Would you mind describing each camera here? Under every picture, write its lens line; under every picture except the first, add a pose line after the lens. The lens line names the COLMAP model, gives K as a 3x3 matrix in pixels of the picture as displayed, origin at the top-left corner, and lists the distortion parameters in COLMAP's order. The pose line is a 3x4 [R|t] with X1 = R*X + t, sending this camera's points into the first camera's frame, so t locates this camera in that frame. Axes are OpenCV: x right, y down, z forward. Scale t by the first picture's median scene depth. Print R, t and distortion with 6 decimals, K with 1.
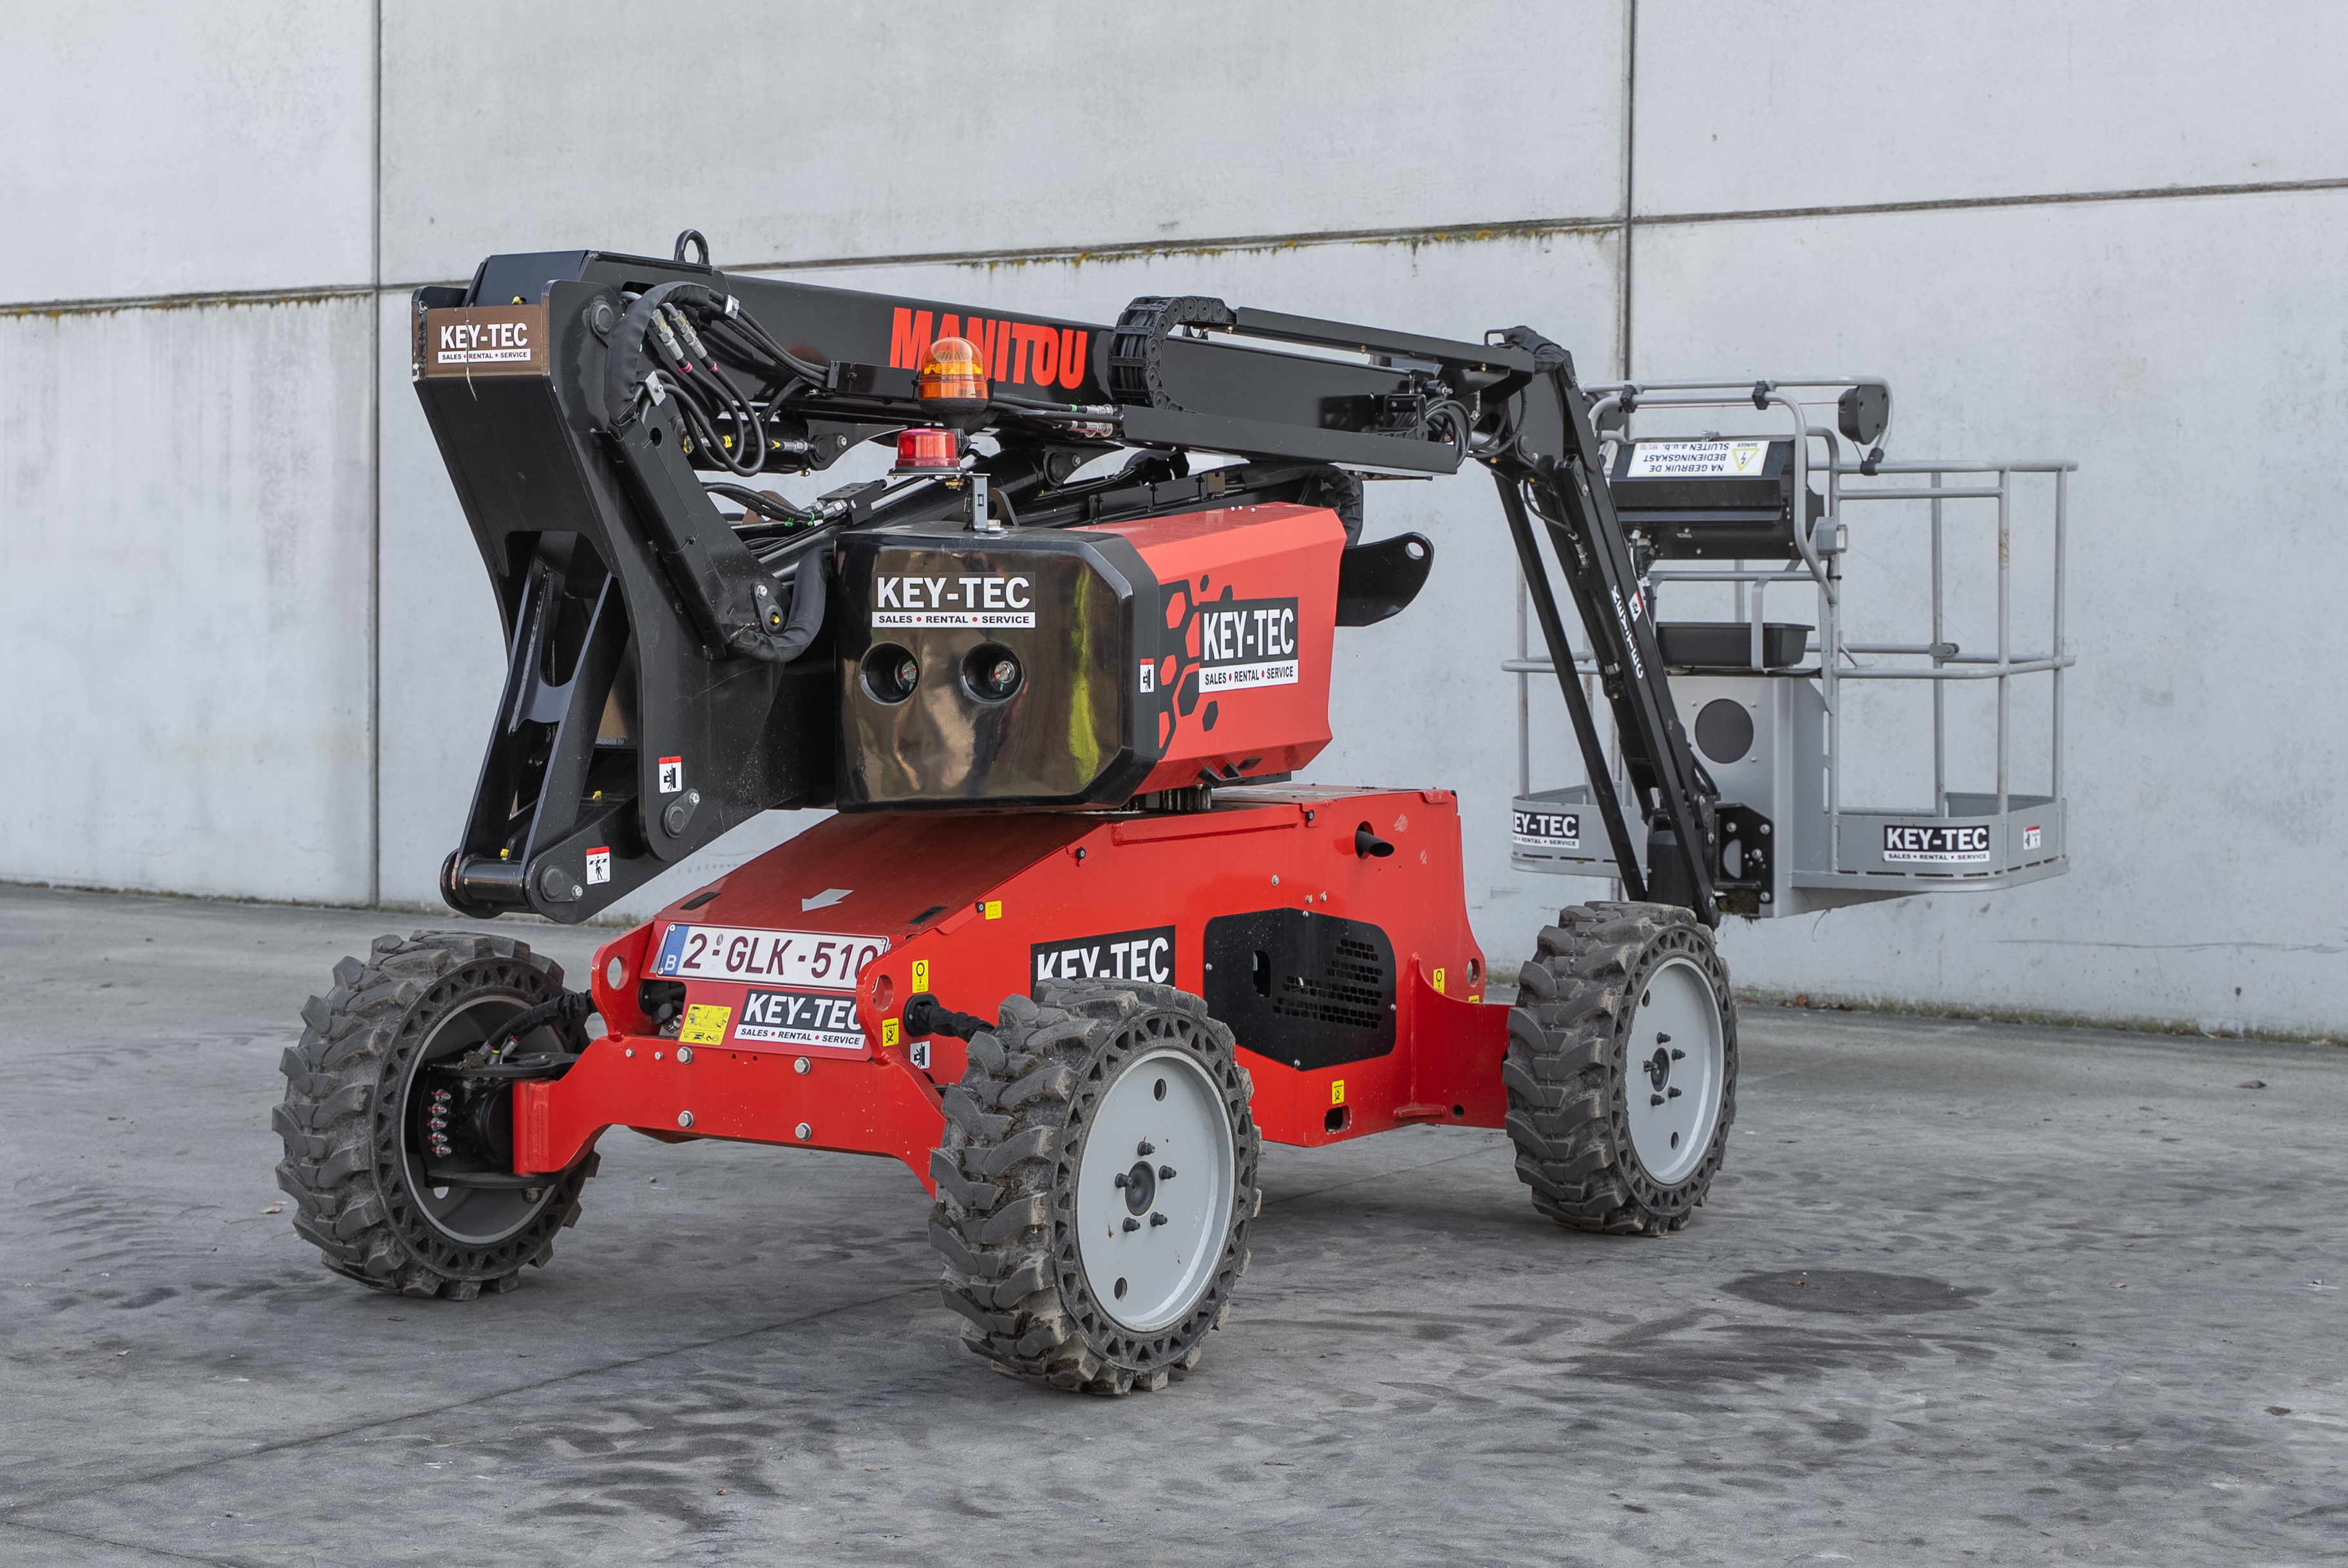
lens RADIAL K [[3818.7, 0, 1172.9], [0, 3818.7, 793.6], [0, 0, 1]] dist [0.003447, -0.029847]
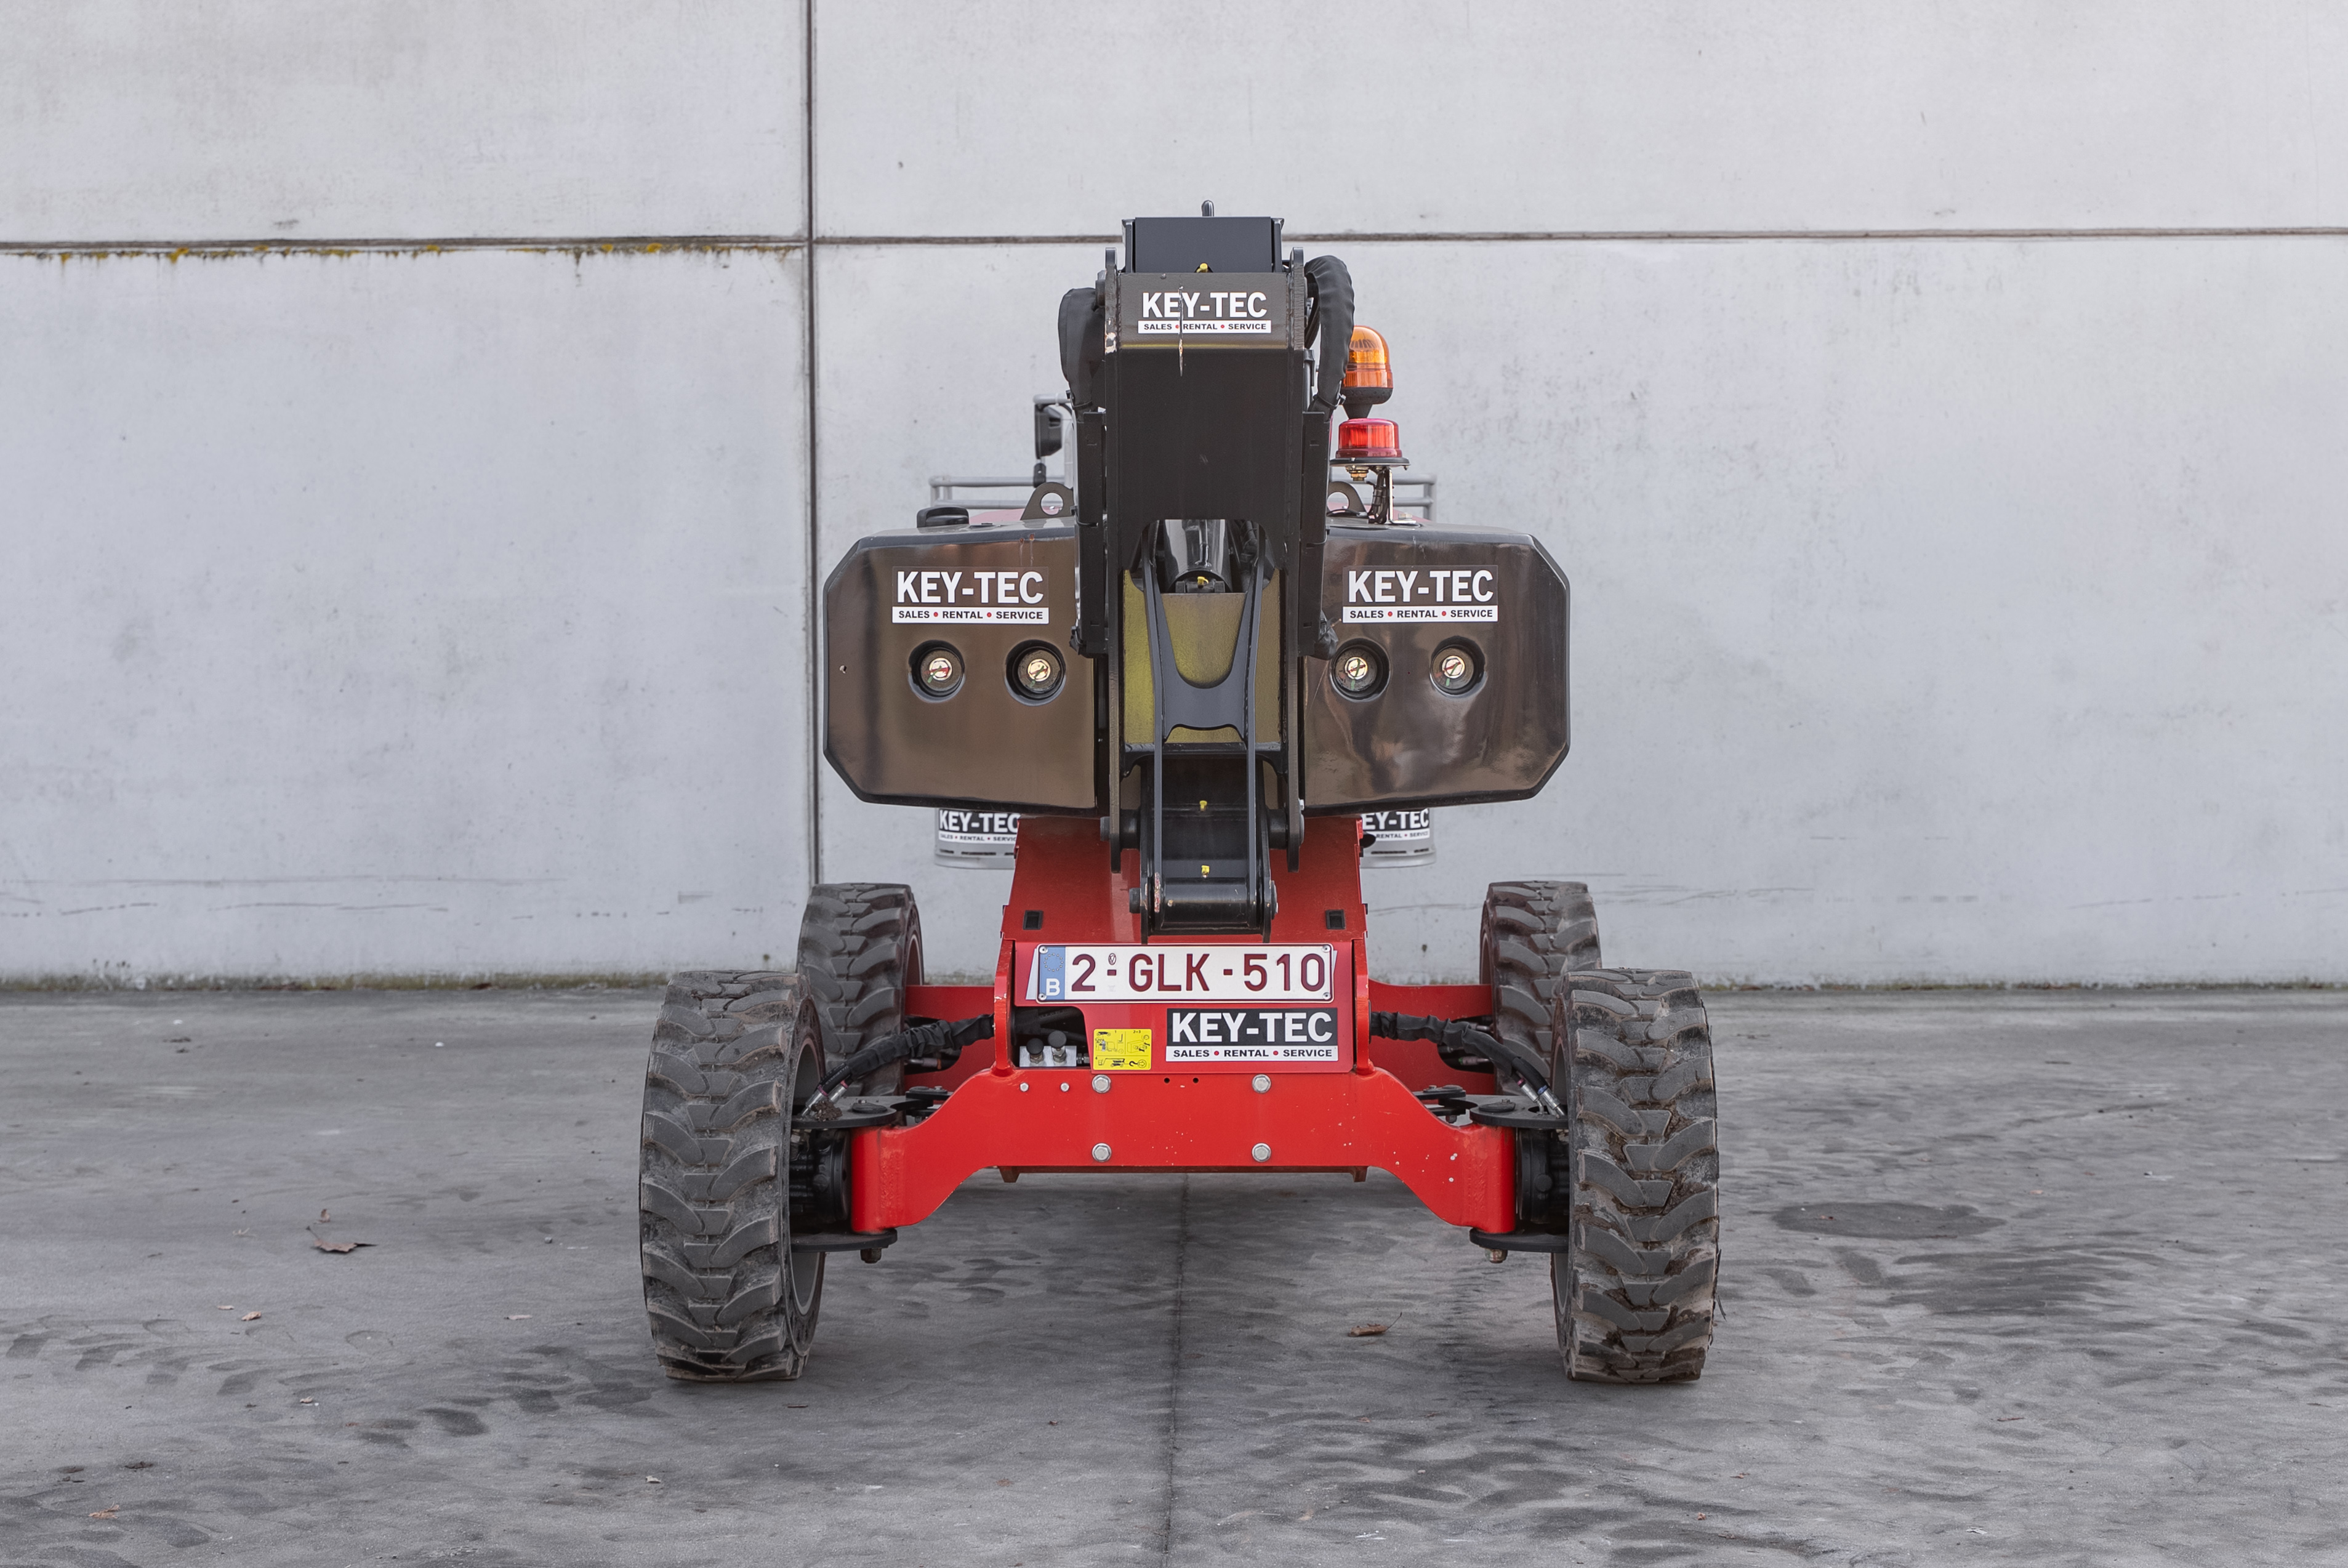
lens RADIAL K [[3523.1, 0, 1258.8], [0, 3523.1, 779.2], [0, 0, 1]] dist [-0.002362, -0.031232]
pose [[0.850912, -0.033589, 0.524233, -0.536229], [0.036412, 0.999325, 0.004927, -0.008760], [-0.524044, 0.014896, 0.851561, 0.240835]]
